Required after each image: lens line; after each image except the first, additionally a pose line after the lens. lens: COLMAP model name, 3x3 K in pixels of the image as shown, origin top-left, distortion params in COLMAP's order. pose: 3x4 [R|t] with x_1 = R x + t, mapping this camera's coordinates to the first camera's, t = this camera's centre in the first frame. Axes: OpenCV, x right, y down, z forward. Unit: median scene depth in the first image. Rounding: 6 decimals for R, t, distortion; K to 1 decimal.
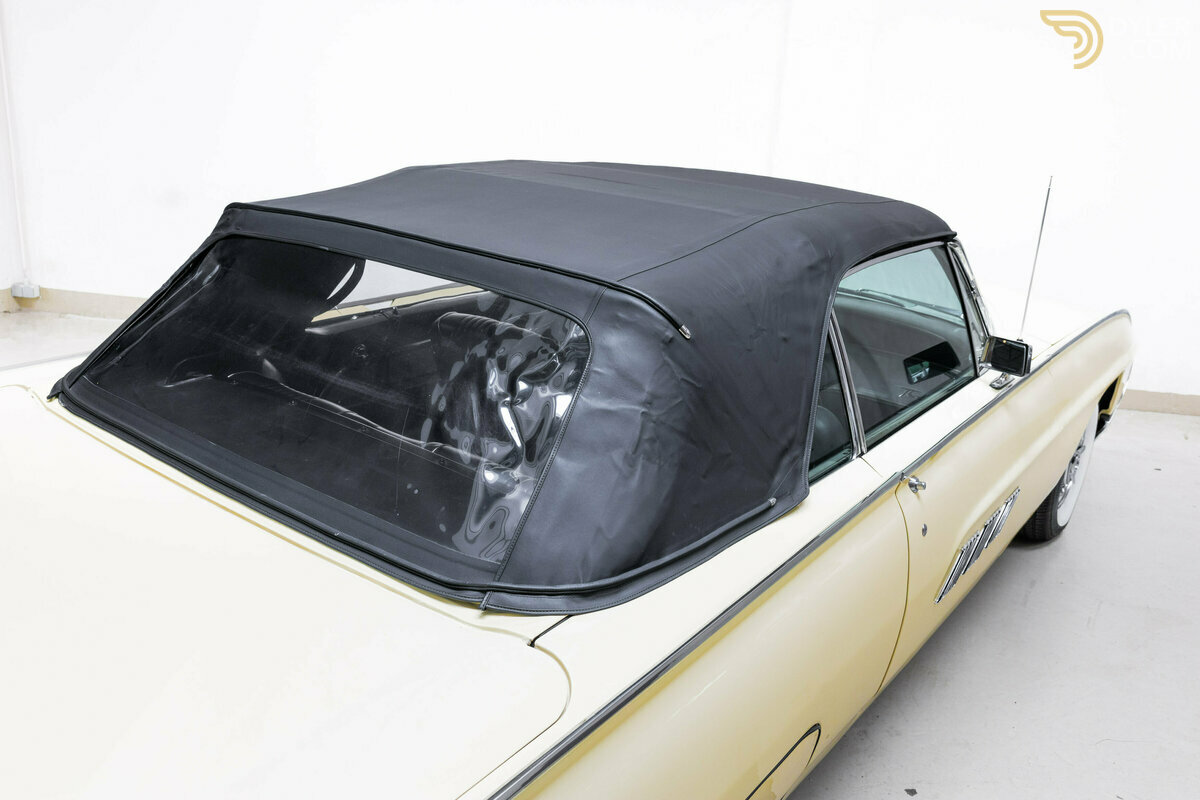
lens RADIAL K [[991.9, 0, 599.4], [0, 991.9, 402.9], [0, 0, 1]] dist [-0.016128, -0.010644]
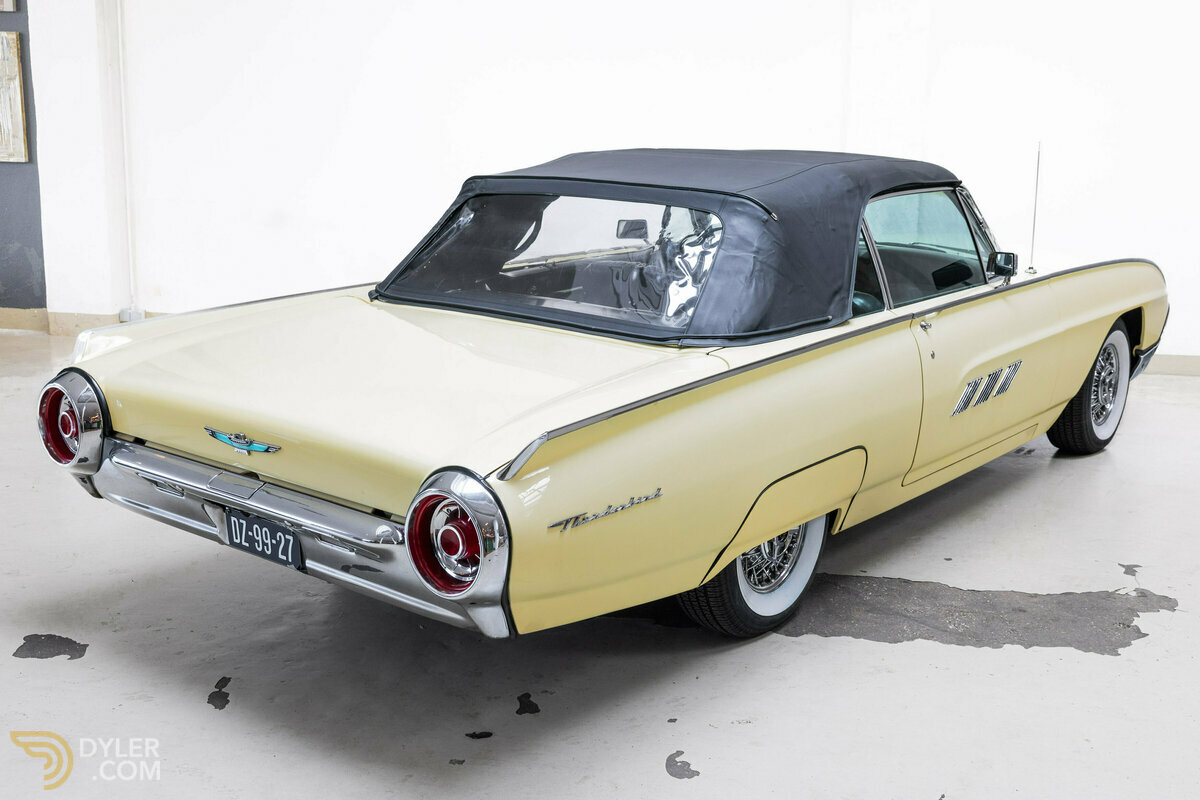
lens RADIAL K [[1350.2, 0, 612.9], [0, 1350.2, 397.4], [0, 0, 1]] dist [0.004403, 0.000000]
pose [[0.998763, -0.042744, -0.025423, -0.147285], [0.039980, 0.994106, -0.100776, 0.454553], [0.029581, 0.099635, 0.994584, -1.322743]]
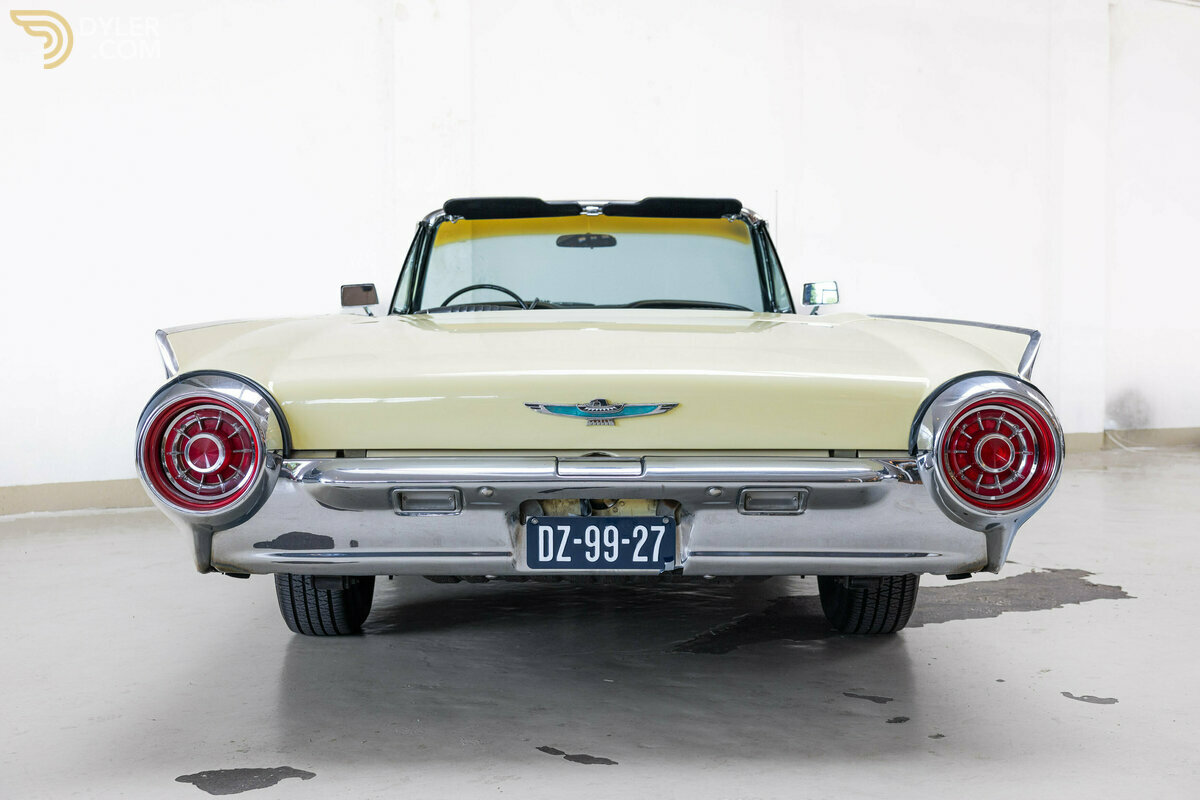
lens RADIAL K [[1583.6, 0, 598.9], [0, 1583.6, 399.9], [0, 0, 1]] dist [0.004221, 0.000000]
pose [[0.785165, -0.093440, 0.612197, -1.803777], [0.246449, 0.954047, -0.170463, 0.590661], [-0.568137, 0.284717, 0.772112, -0.772880]]
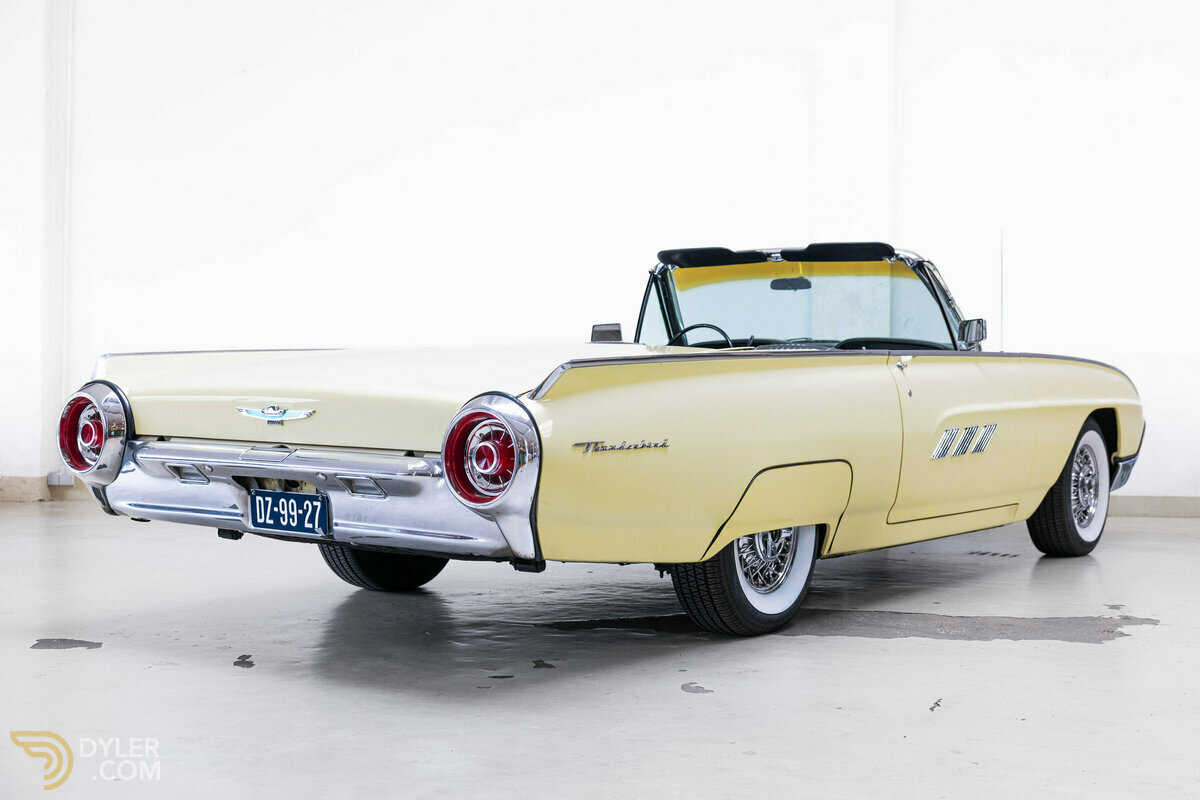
lens RADIAL K [[1583.6, 0, 596.9], [0, 1583.6, 396.2], [0, 0, 1]] dist [0.004221, 0.000000]
pose [[0.998227, -0.054986, 0.022784, -0.289653], [0.059287, 0.952418, -0.298974, 1.031250], [-0.005260, 0.299795, 0.953989, -1.740869]]
